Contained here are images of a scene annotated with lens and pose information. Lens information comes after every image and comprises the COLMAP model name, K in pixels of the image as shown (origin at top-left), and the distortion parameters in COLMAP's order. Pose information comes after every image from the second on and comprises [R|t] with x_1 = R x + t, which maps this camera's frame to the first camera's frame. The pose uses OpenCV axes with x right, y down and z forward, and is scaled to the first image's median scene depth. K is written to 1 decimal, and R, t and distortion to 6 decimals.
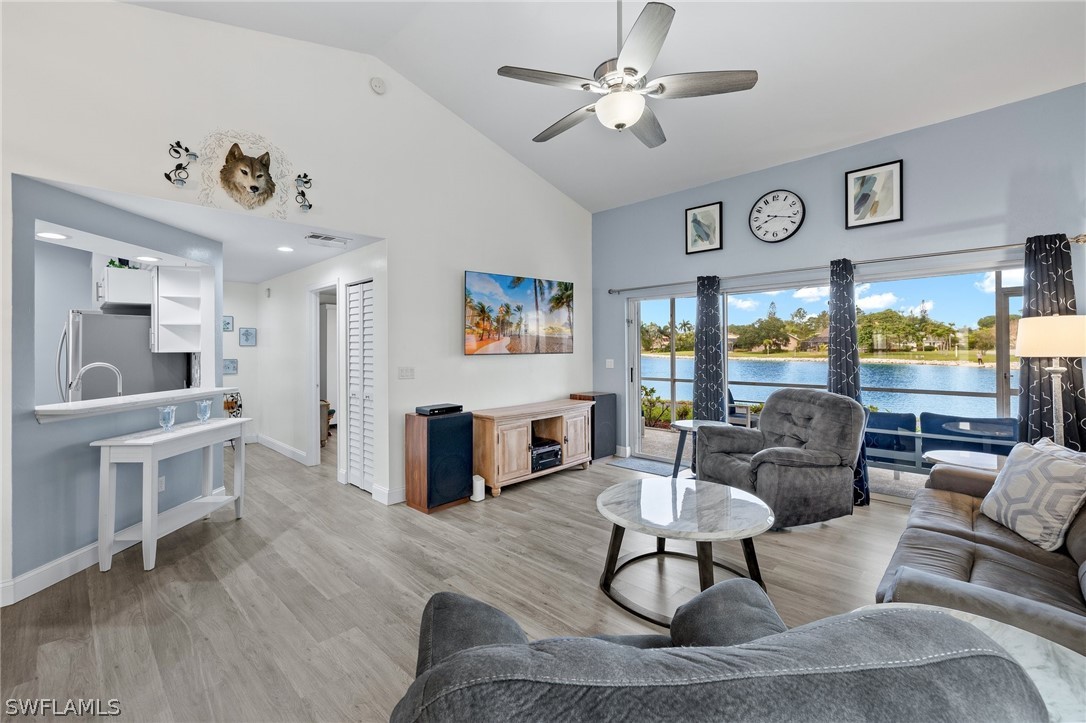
lens RADIAL K [[467.1, 0, 545.5], [0, 467.1, 350.0], [0, 0, 1]] dist [0.000175, -0.000502]
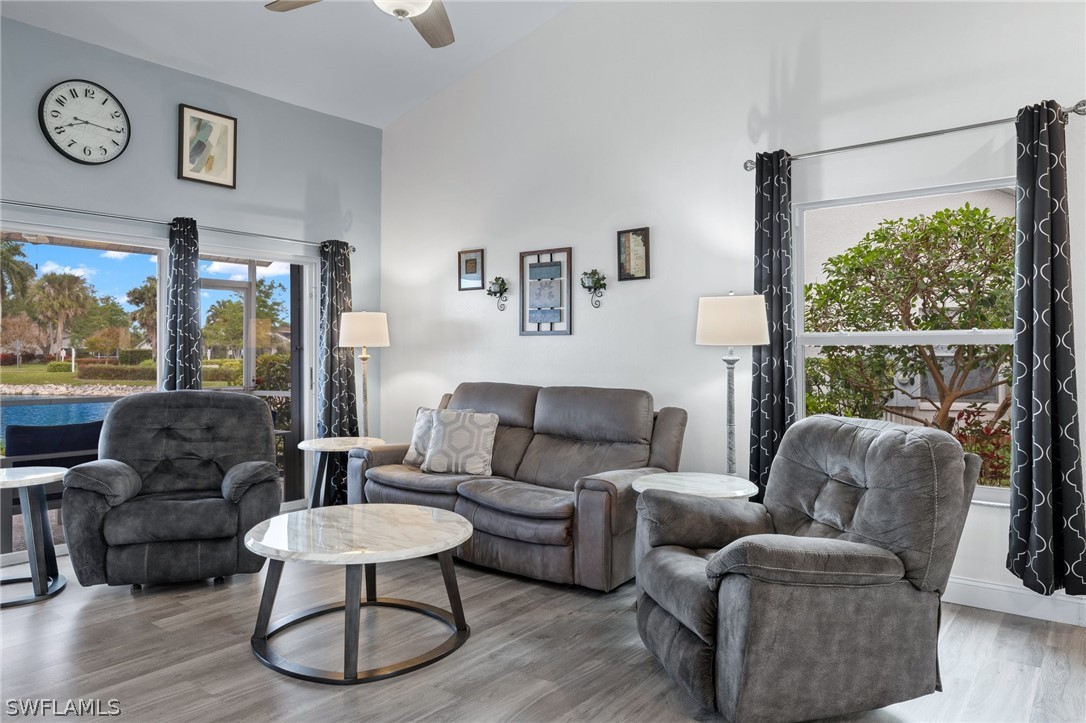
lens RADIAL K [[744.4, 0, 537.8], [0, 744.4, 359.5], [0, 0, 1]] dist [-0.002465, -0.000021]
pose [[-0.114760, -0.000279, 0.993393, -0.632810], [0.001695, 0.999998, 0.000477, 0.035503], [-0.993392, 0.001739, -0.114759, 0.576104]]
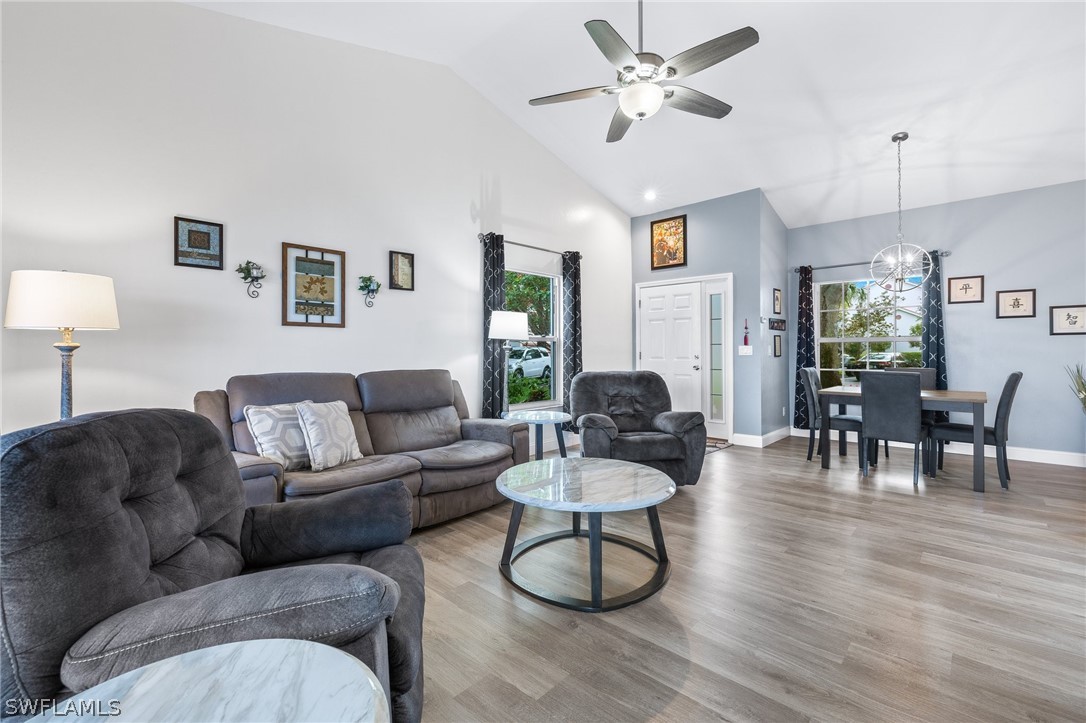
lens RADIAL K [[467.1, 0, 538.8], [0, 467.1, 351.6], [0, 0, 1]] dist [0.000175, -0.000502]
pose [[-0.999636, 0.007583, -0.025876, 0.246184], [0.007357, 0.999934, 0.008793, 0.036238], [0.025941, 0.008599, -0.999626, 1.293953]]
